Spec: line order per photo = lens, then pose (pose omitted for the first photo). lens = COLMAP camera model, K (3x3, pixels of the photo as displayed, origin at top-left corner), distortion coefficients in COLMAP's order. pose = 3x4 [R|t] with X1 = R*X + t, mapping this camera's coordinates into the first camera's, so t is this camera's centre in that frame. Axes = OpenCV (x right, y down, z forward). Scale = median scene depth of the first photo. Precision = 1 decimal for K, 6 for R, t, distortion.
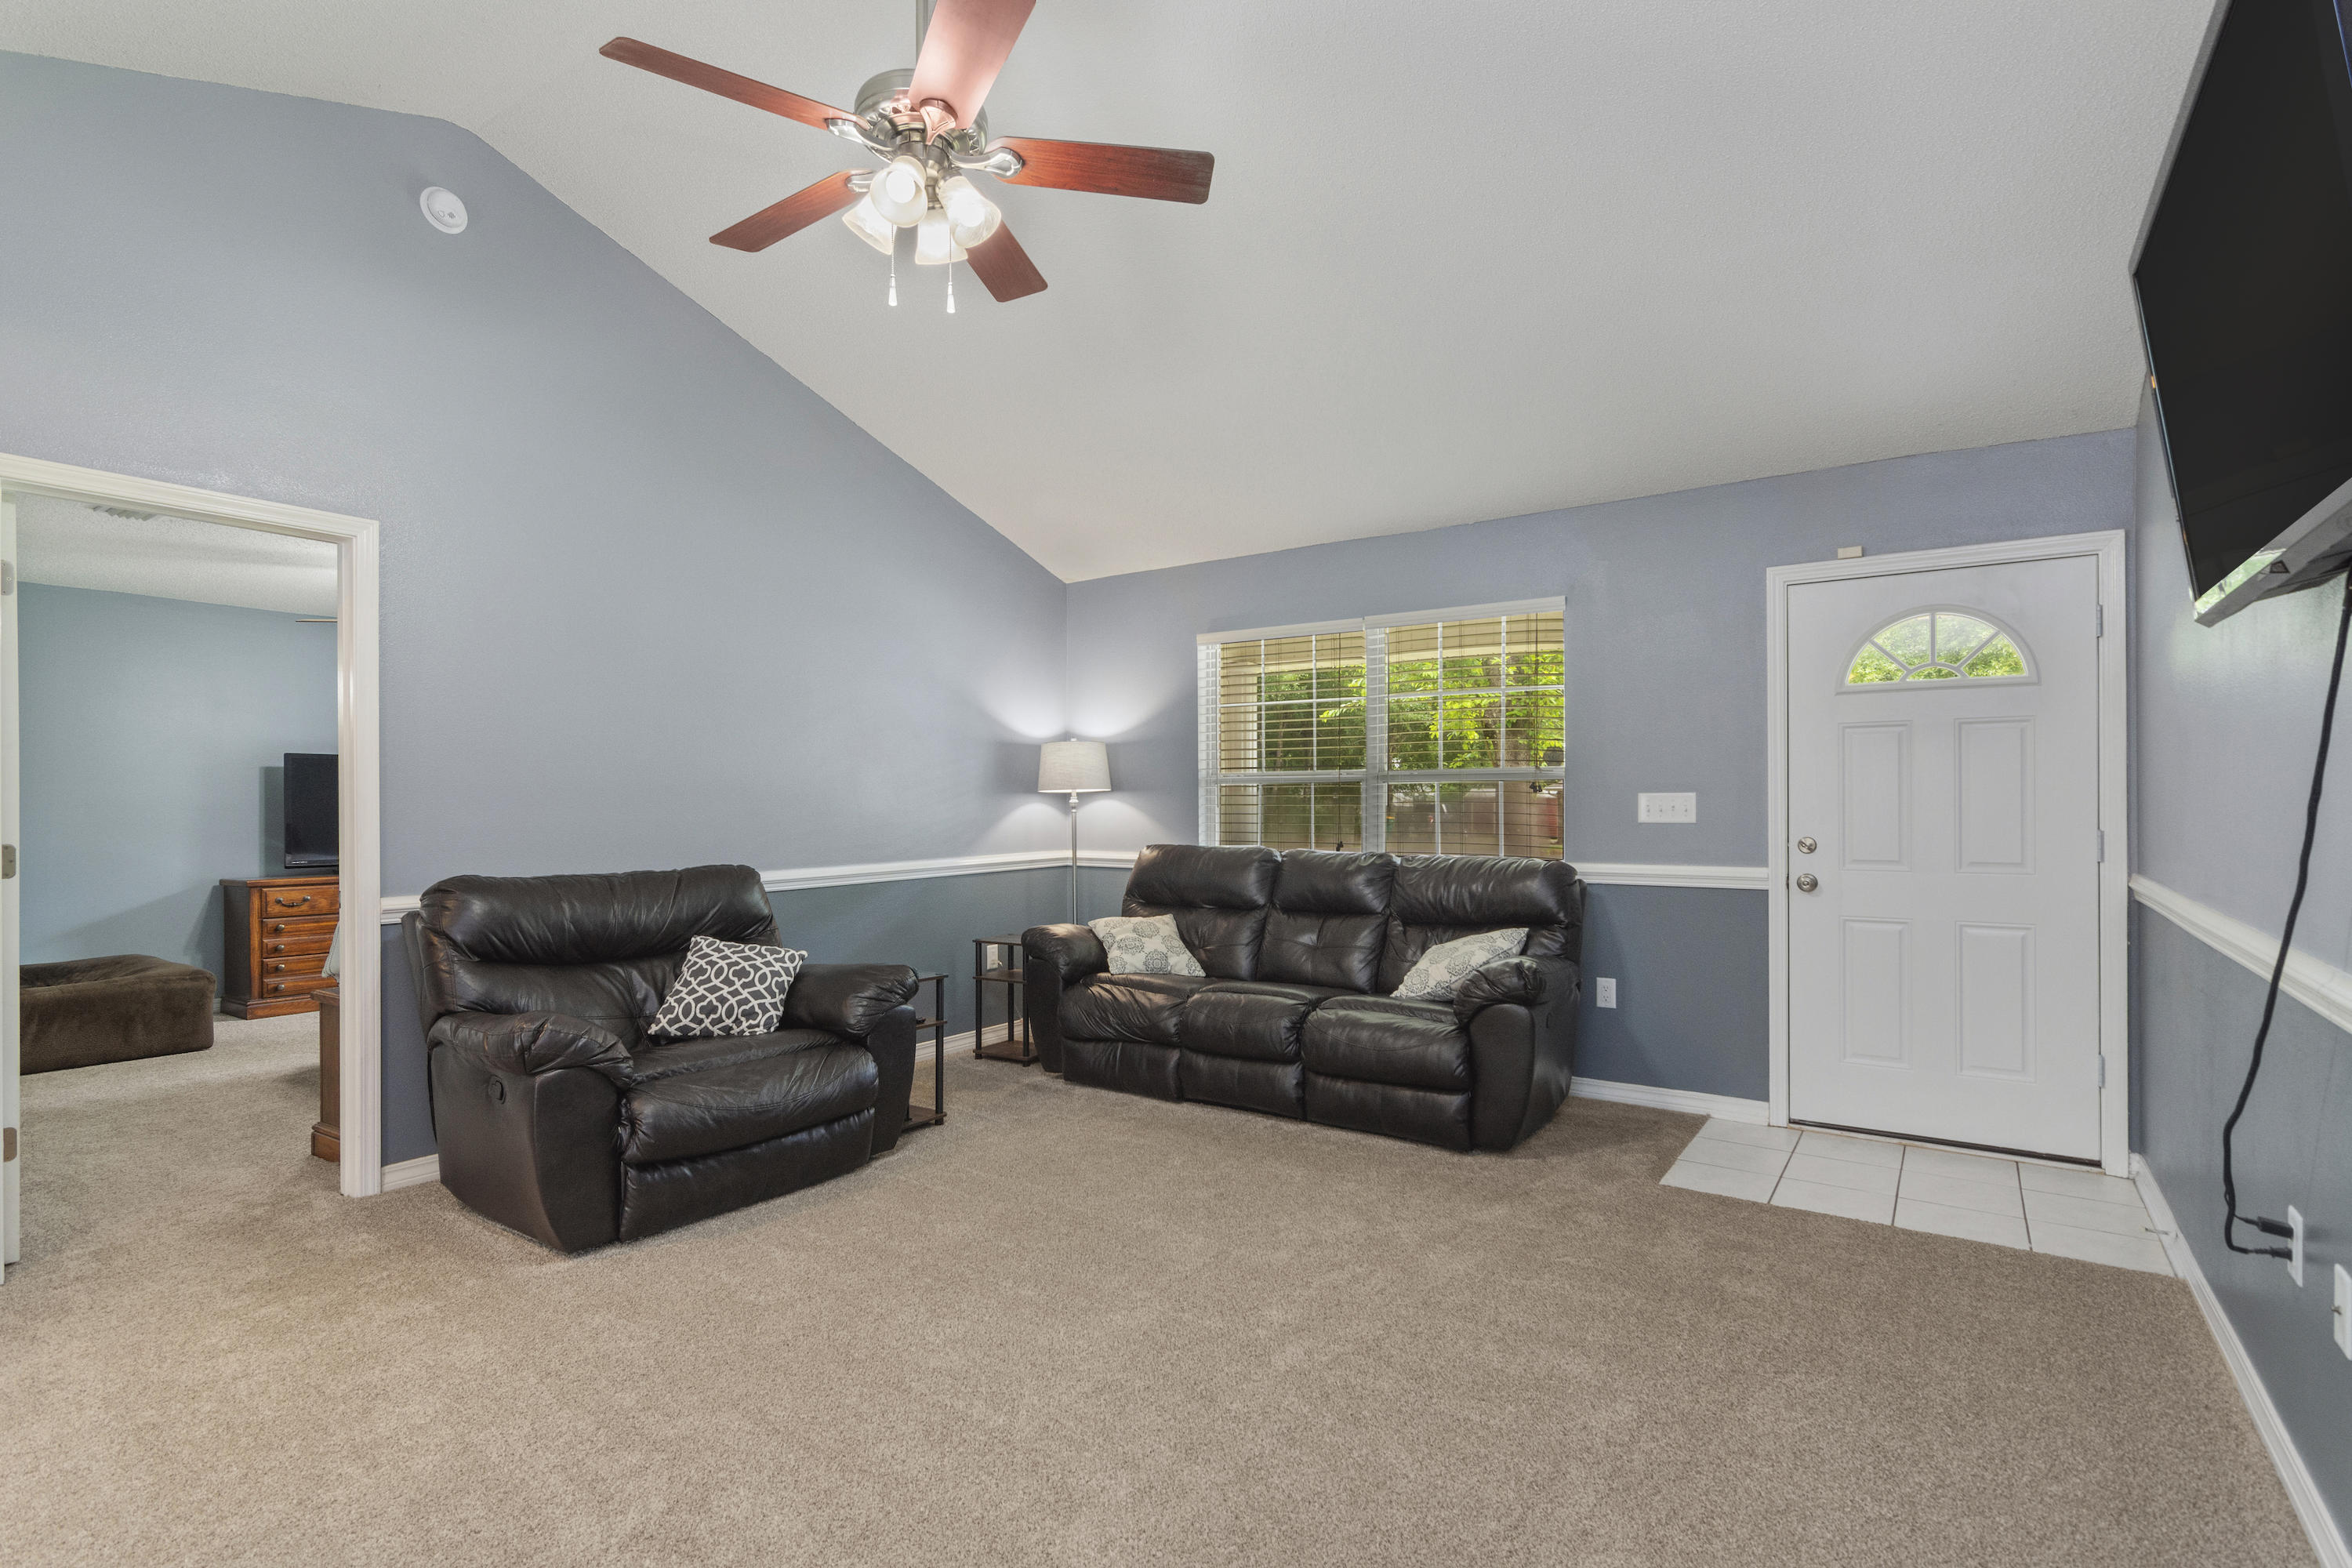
lens RADIAL K [[1136.2, 0, 1169.9], [0, 1136.2, 797.1], [0, 0, 1]] dist [-0.004825, 0.002146]
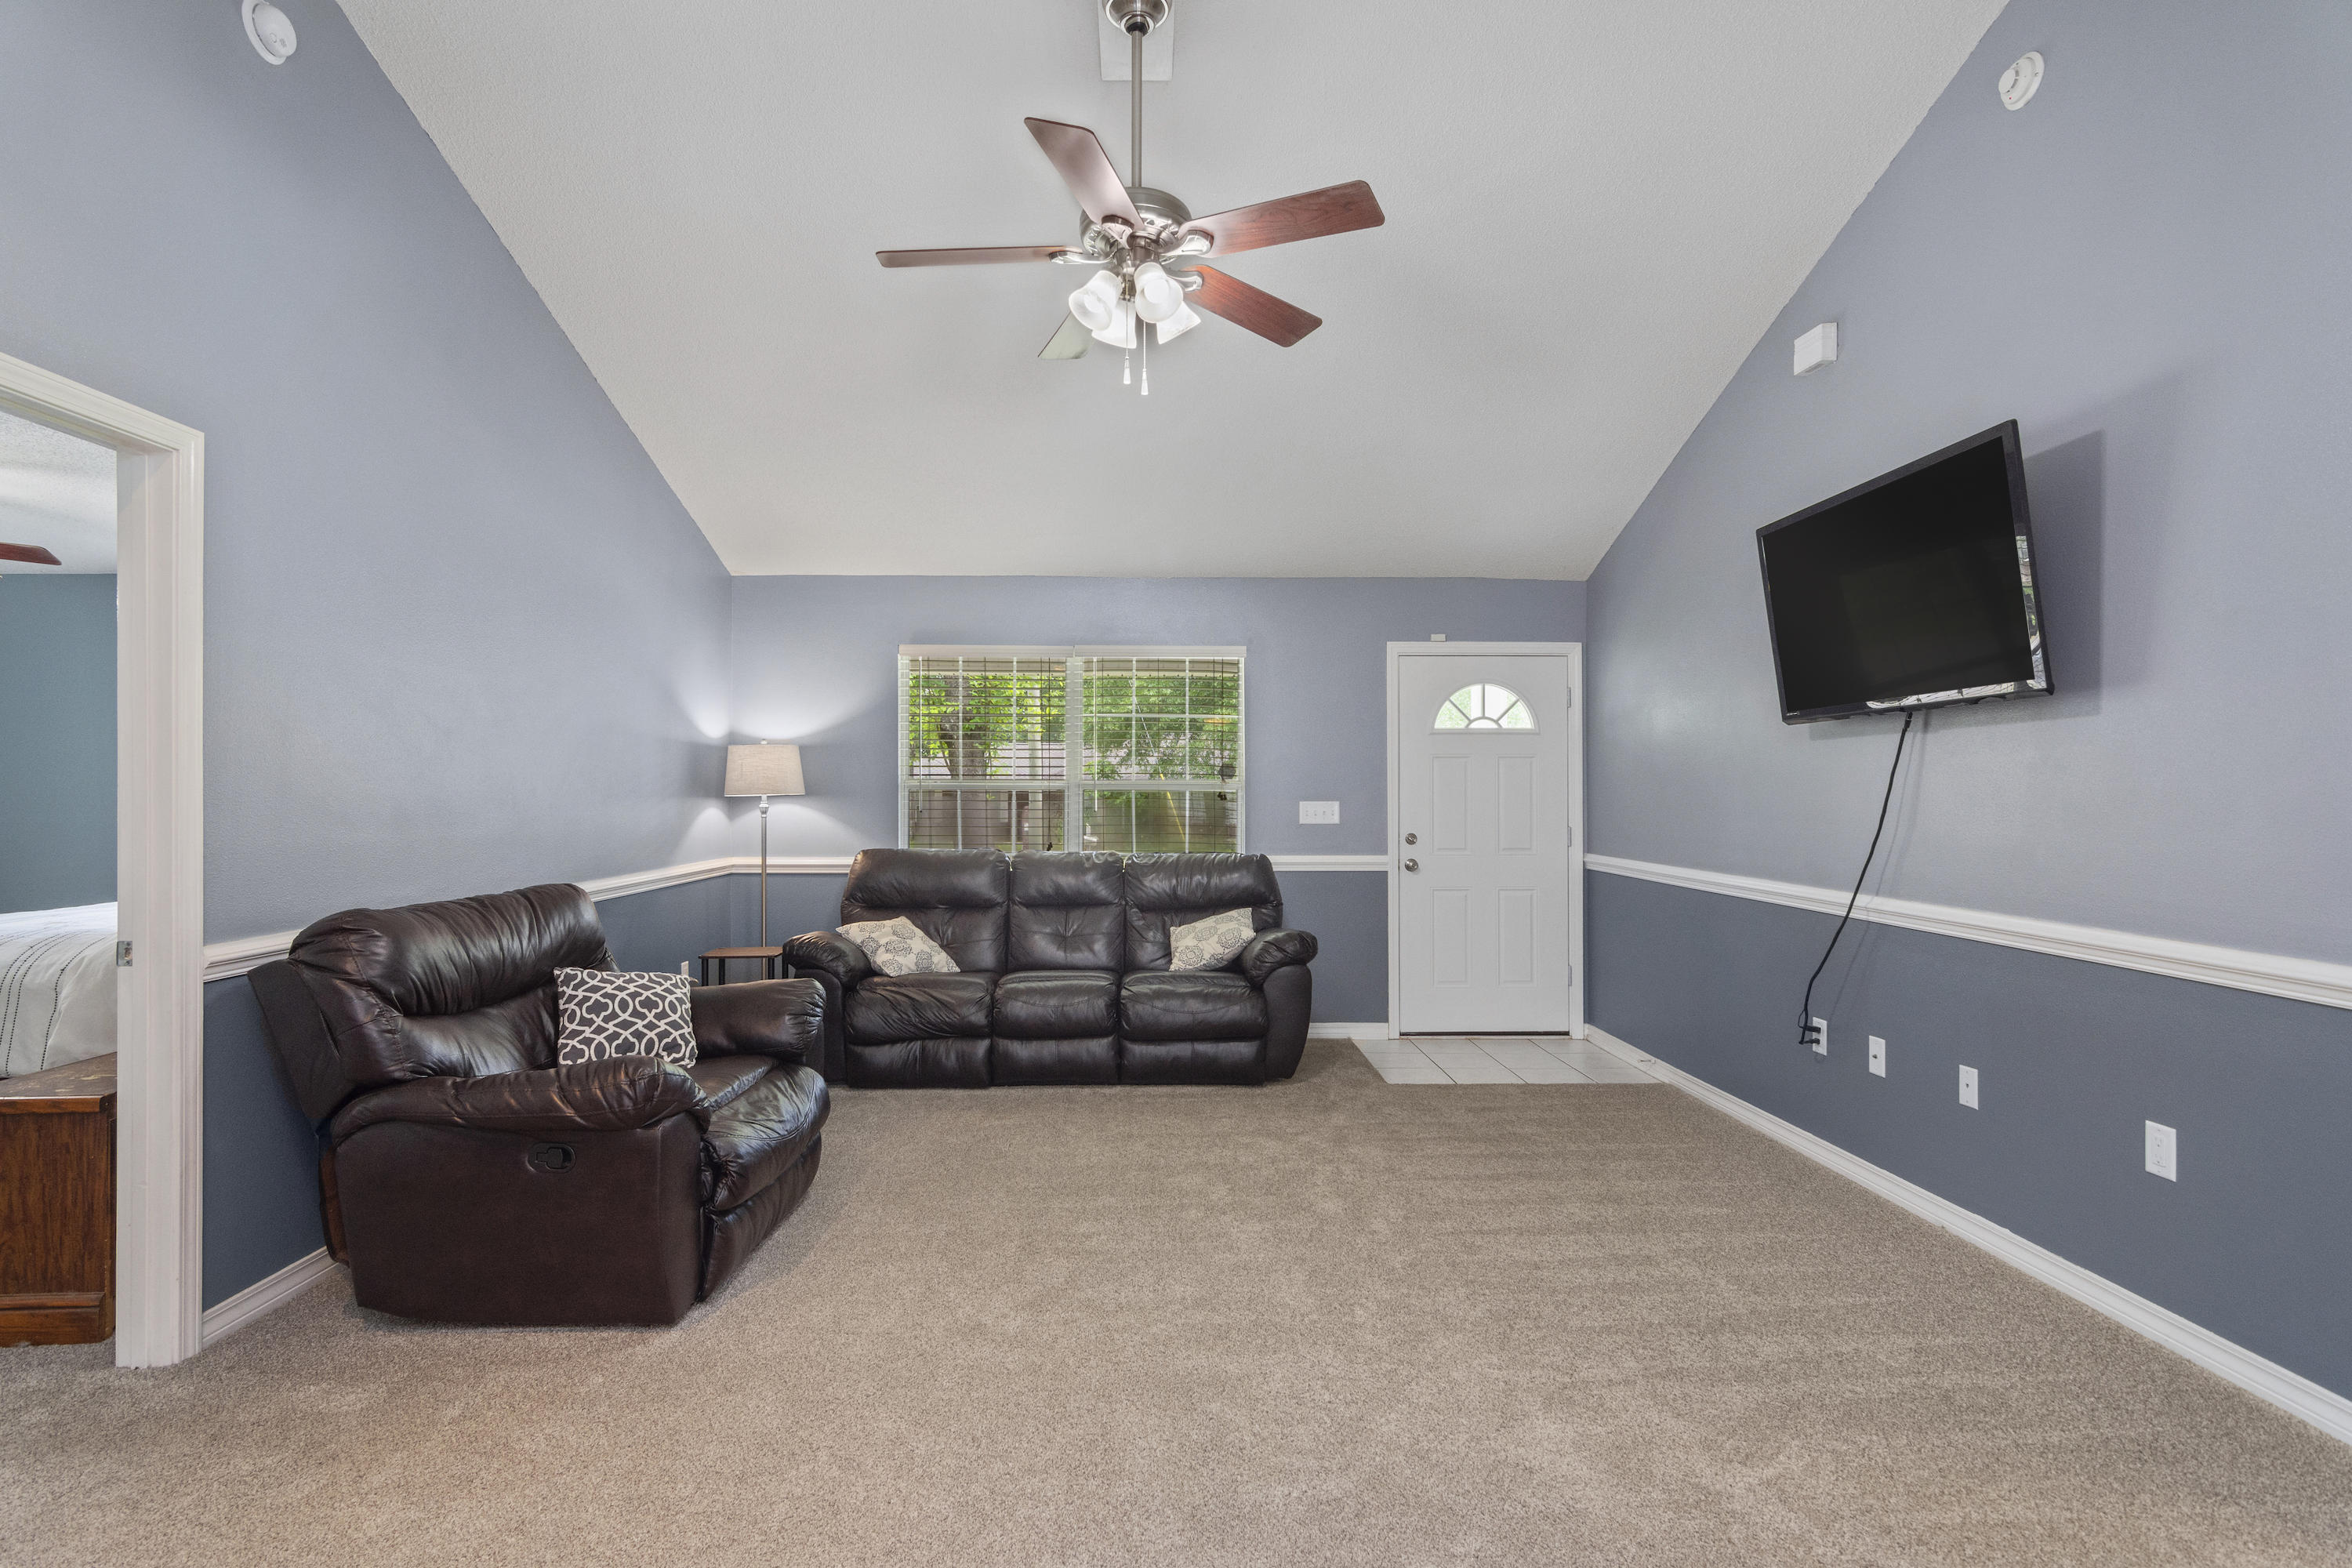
lens RADIAL K [[1136.2, 0, 1156.8], [0, 1136.2, 783.7], [0, 0, 1]] dist [-0.004825, 0.002146]
pose [[0.805225, 0.011125, 0.592864, -0.538681], [-0.006014, 0.999926, -0.010595, -0.010060], [-0.592938, 0.004965, 0.805233, 0.038173]]
